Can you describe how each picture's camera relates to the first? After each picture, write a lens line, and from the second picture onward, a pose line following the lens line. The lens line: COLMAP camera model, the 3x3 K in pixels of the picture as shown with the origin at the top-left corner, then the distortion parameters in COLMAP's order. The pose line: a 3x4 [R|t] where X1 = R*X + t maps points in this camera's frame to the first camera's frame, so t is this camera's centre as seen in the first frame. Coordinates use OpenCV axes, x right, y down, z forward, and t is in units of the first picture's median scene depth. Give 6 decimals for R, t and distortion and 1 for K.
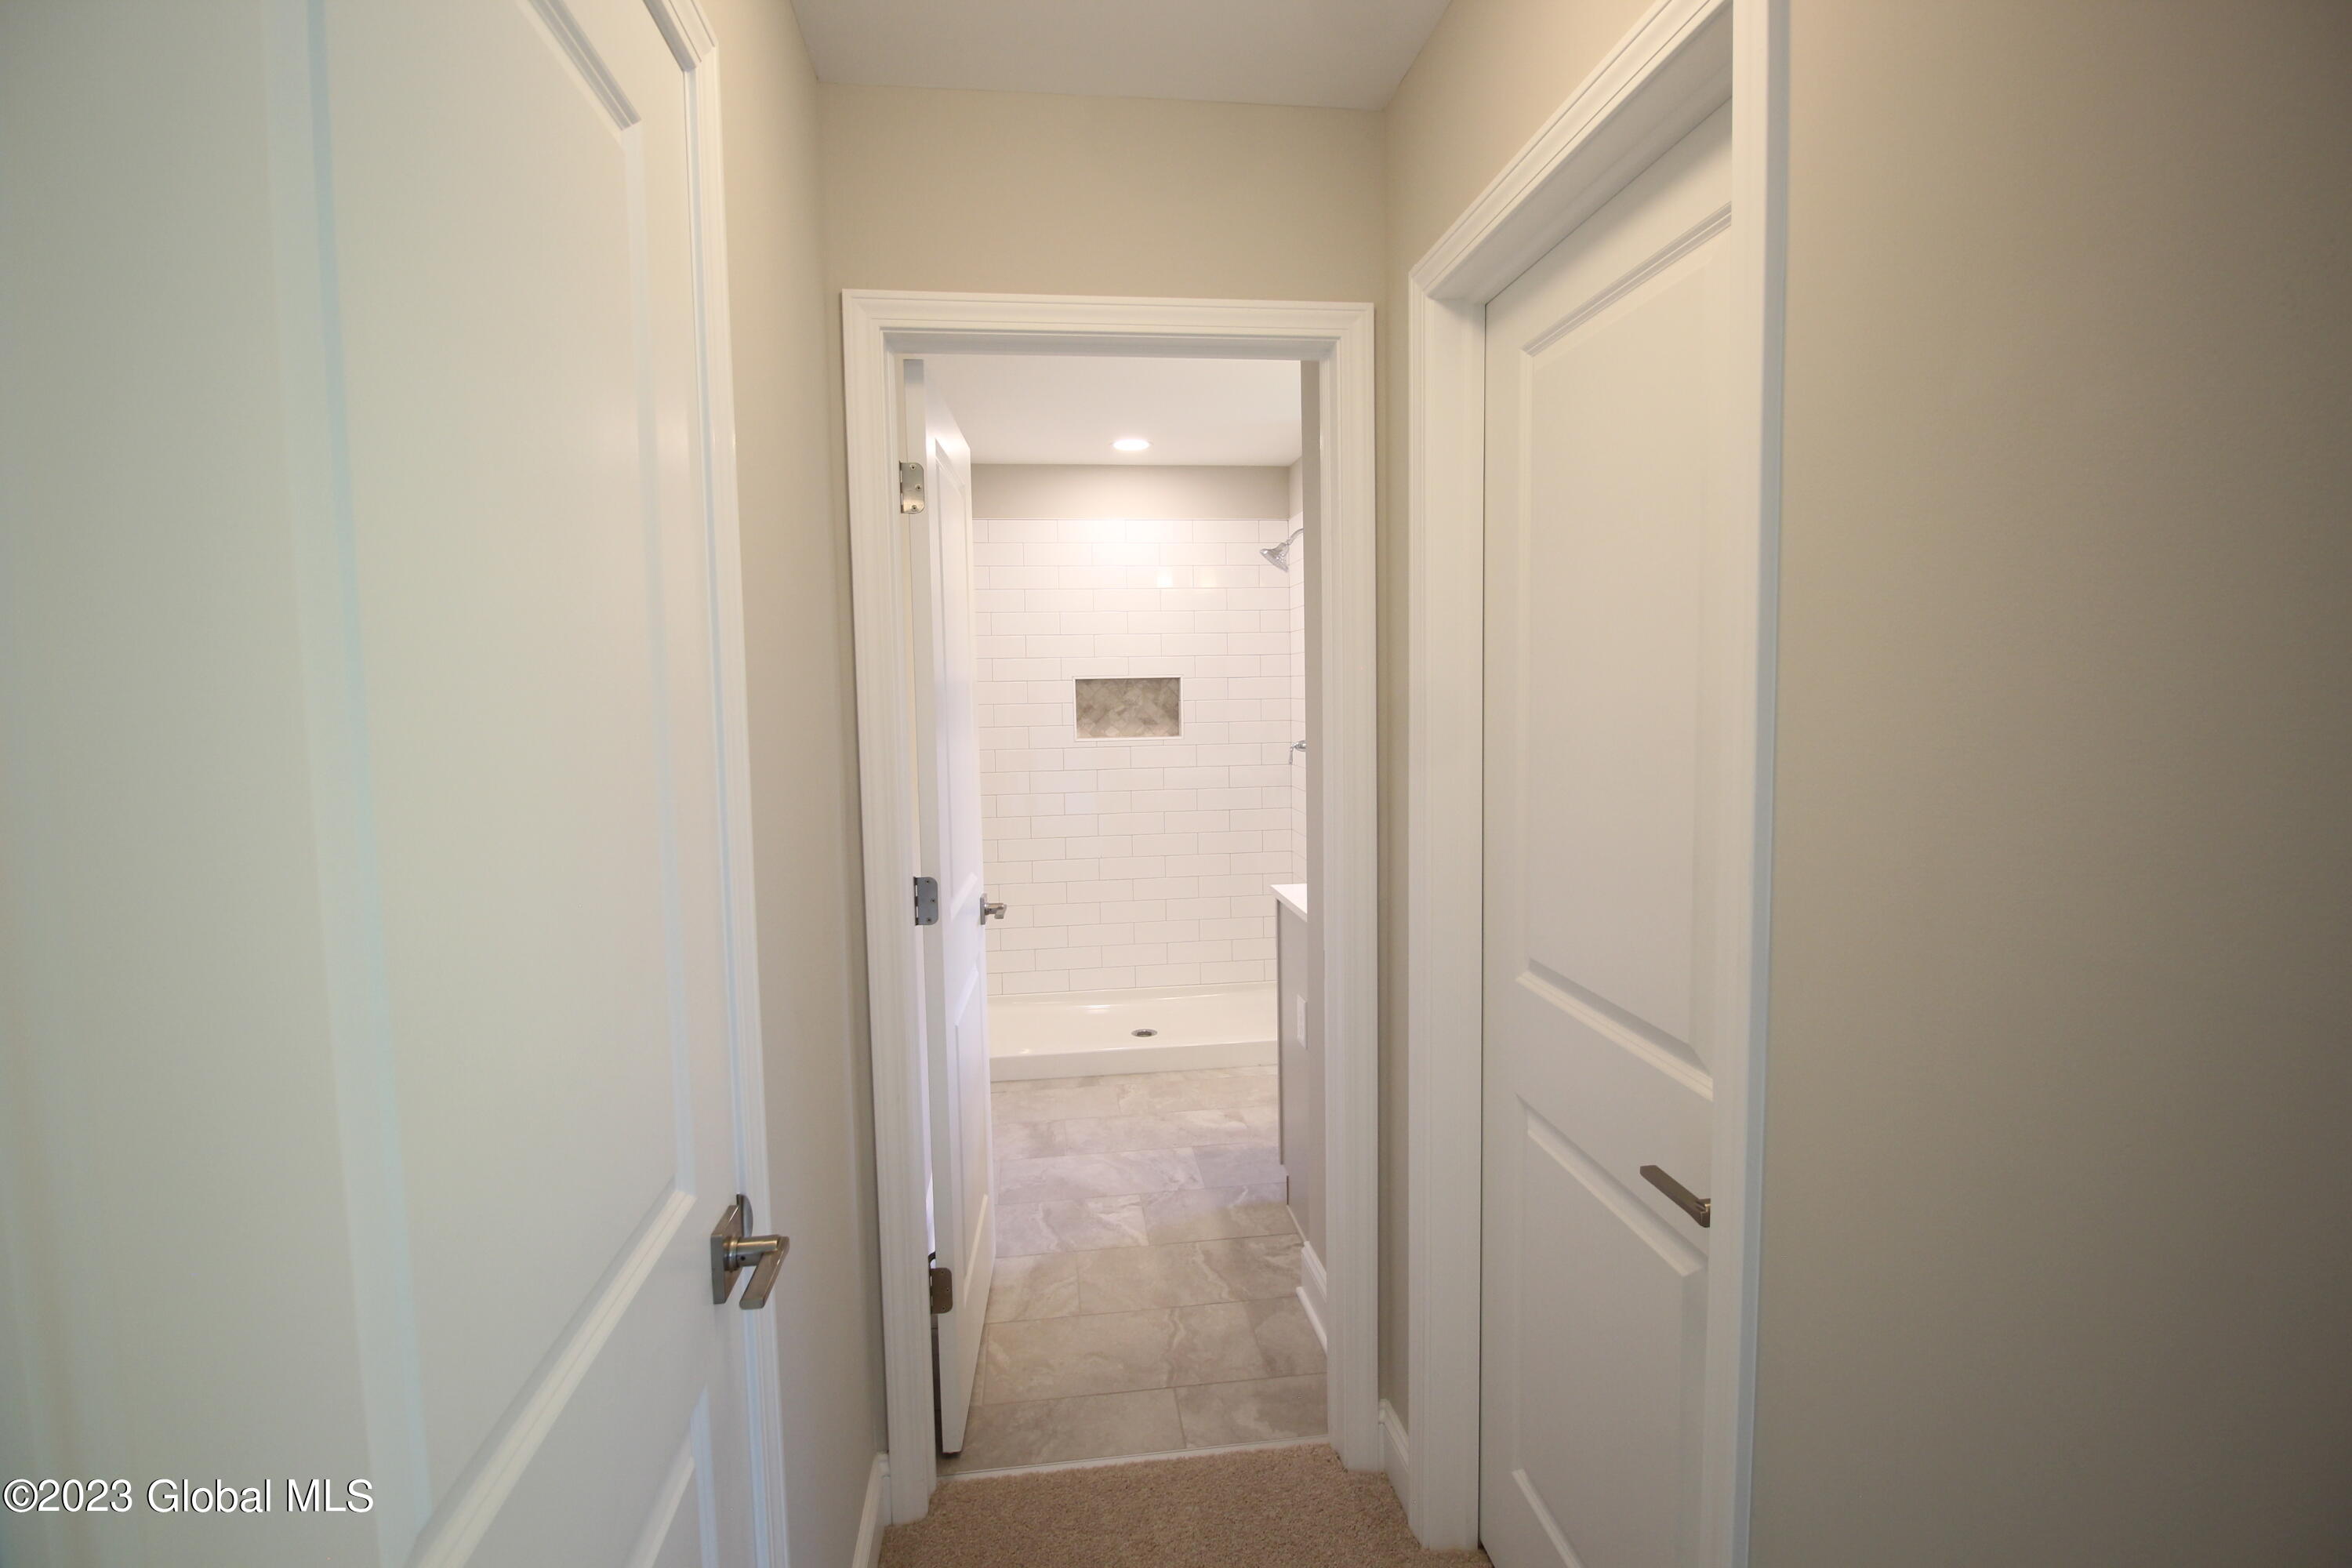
lens RADIAL K [[1134.3, 0, 1175.4], [0, 1134.3, 781.1], [0, 0, 1]] dist [0.003470, 0.000218]
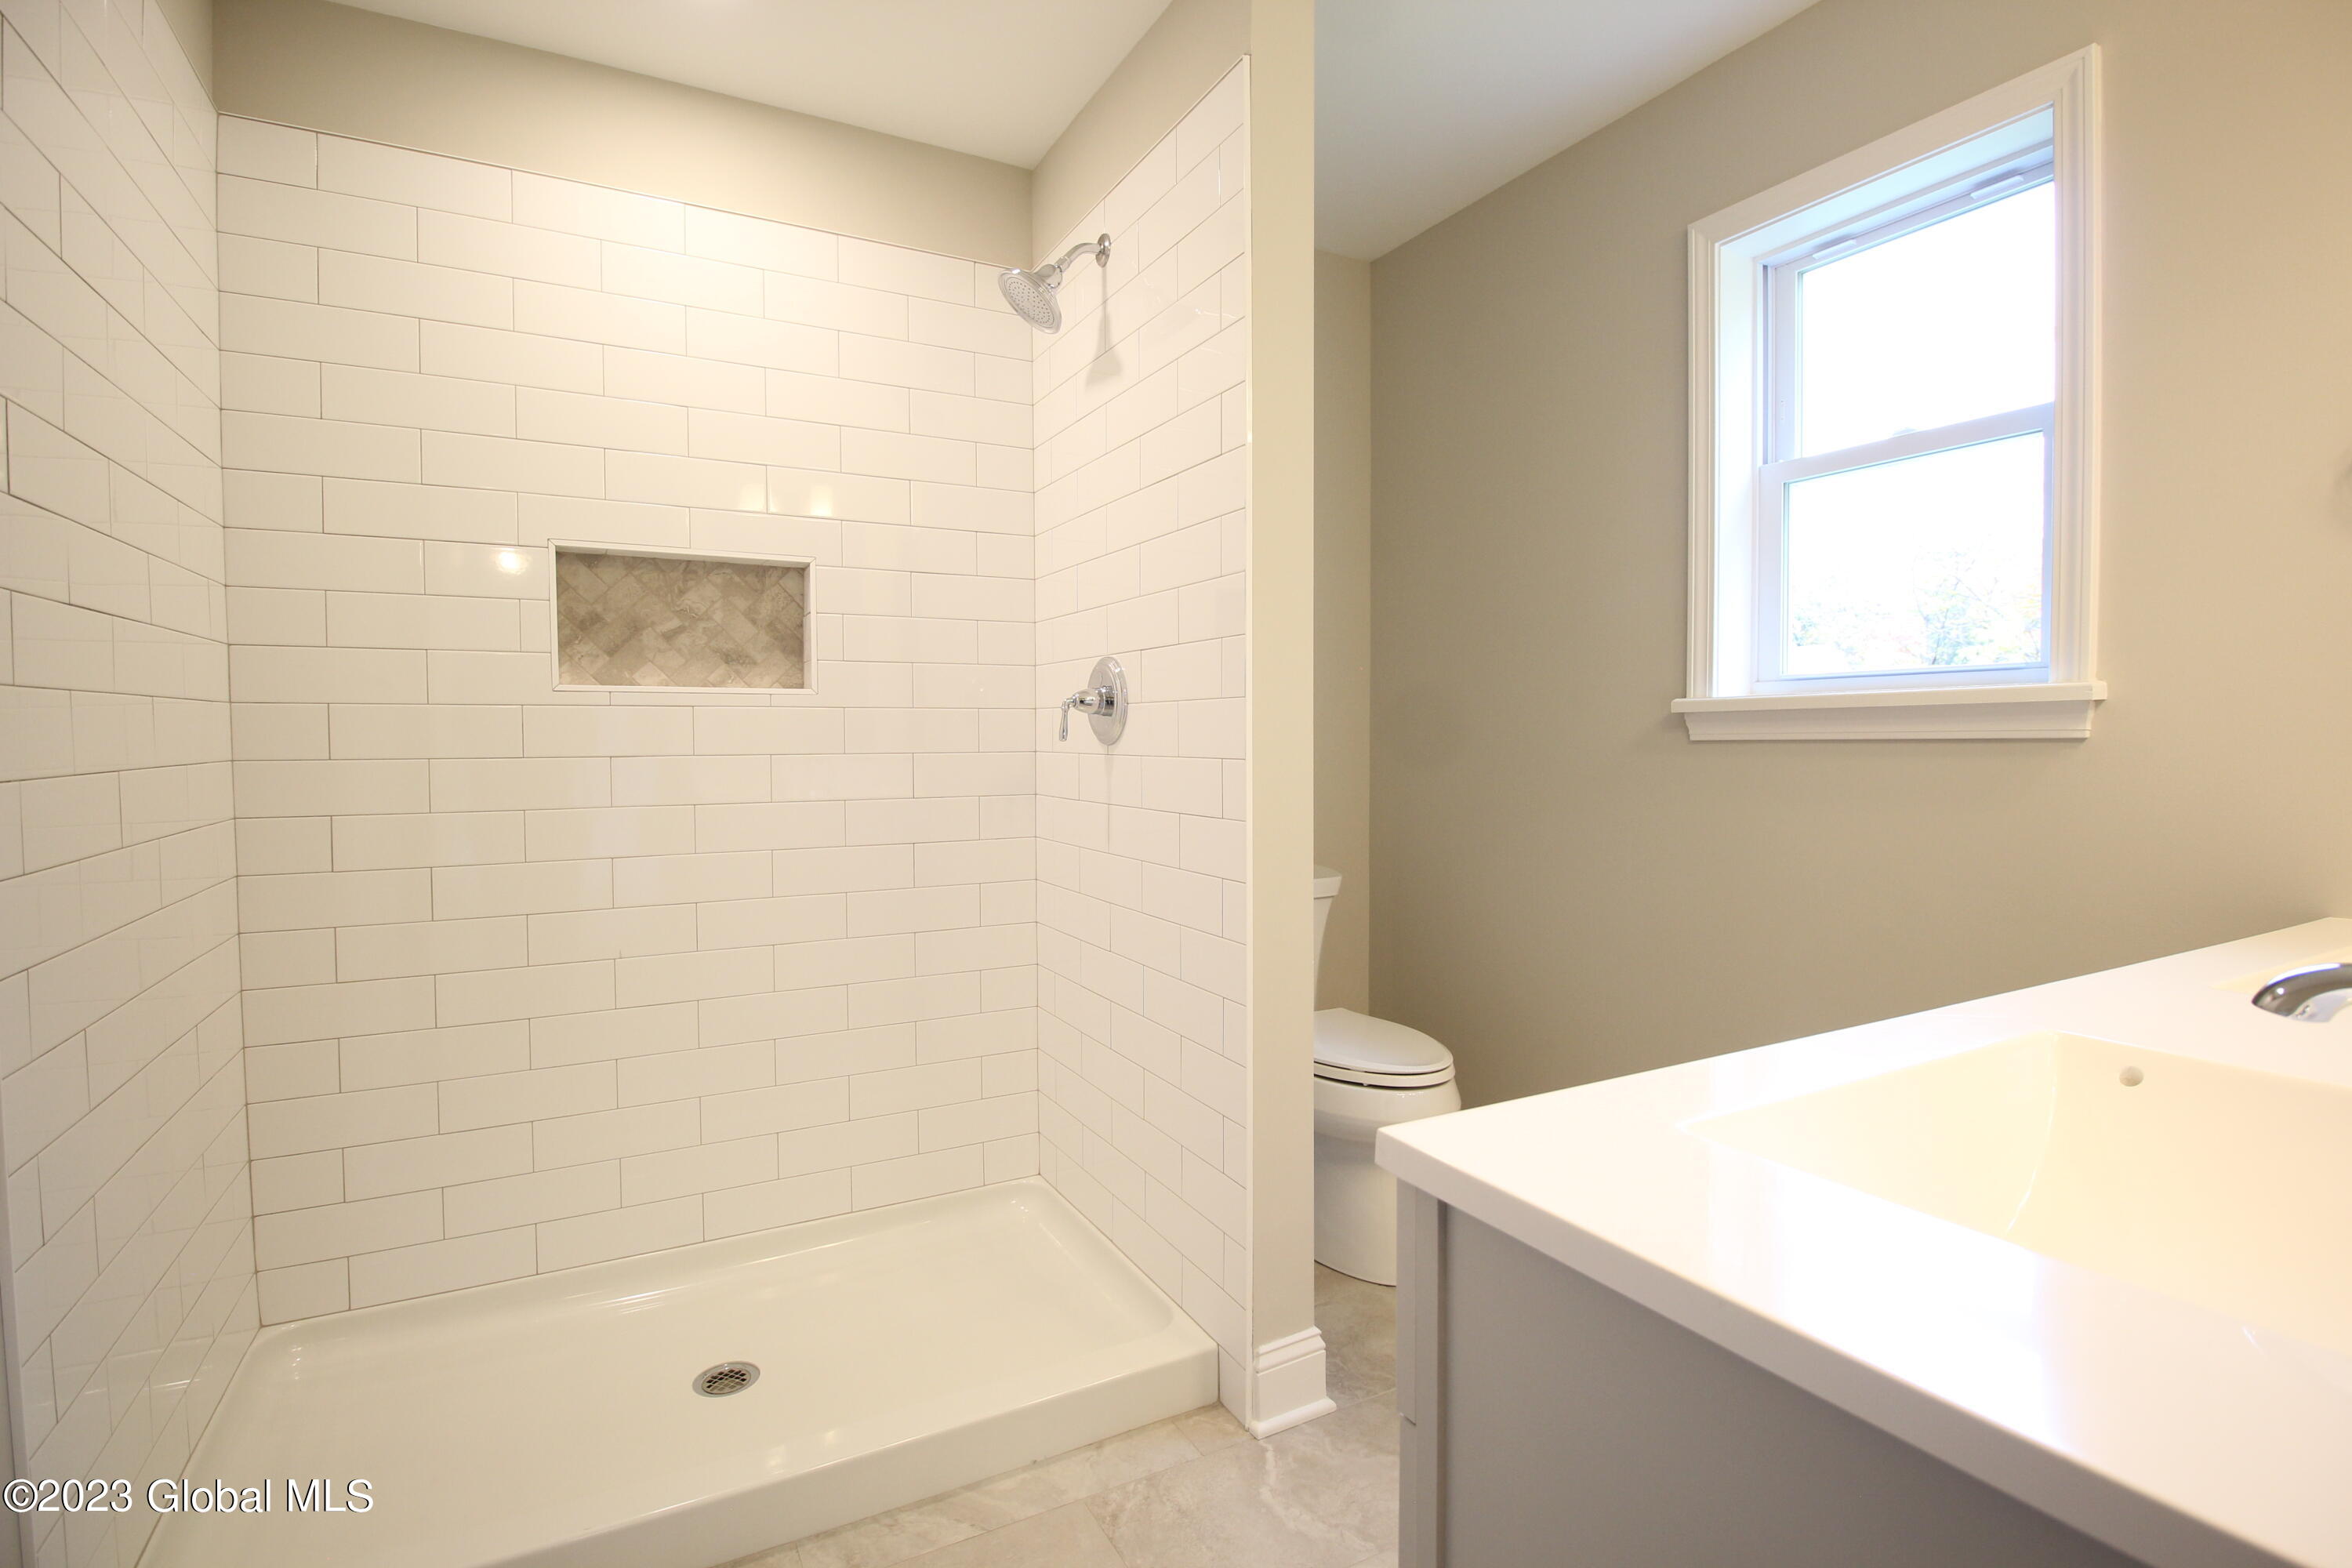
lens RADIAL K [[1134.3, 0, 1185.9], [0, 1134.3, 768.2], [0, 0, 1]] dist [0.003470, 0.000218]
pose [[0.932754, -0.000530, 0.360512, -0.019620], [0.020771, 0.998417, -0.052274, 0.021434], [-0.359913, 0.056247, 0.931289, 0.504200]]
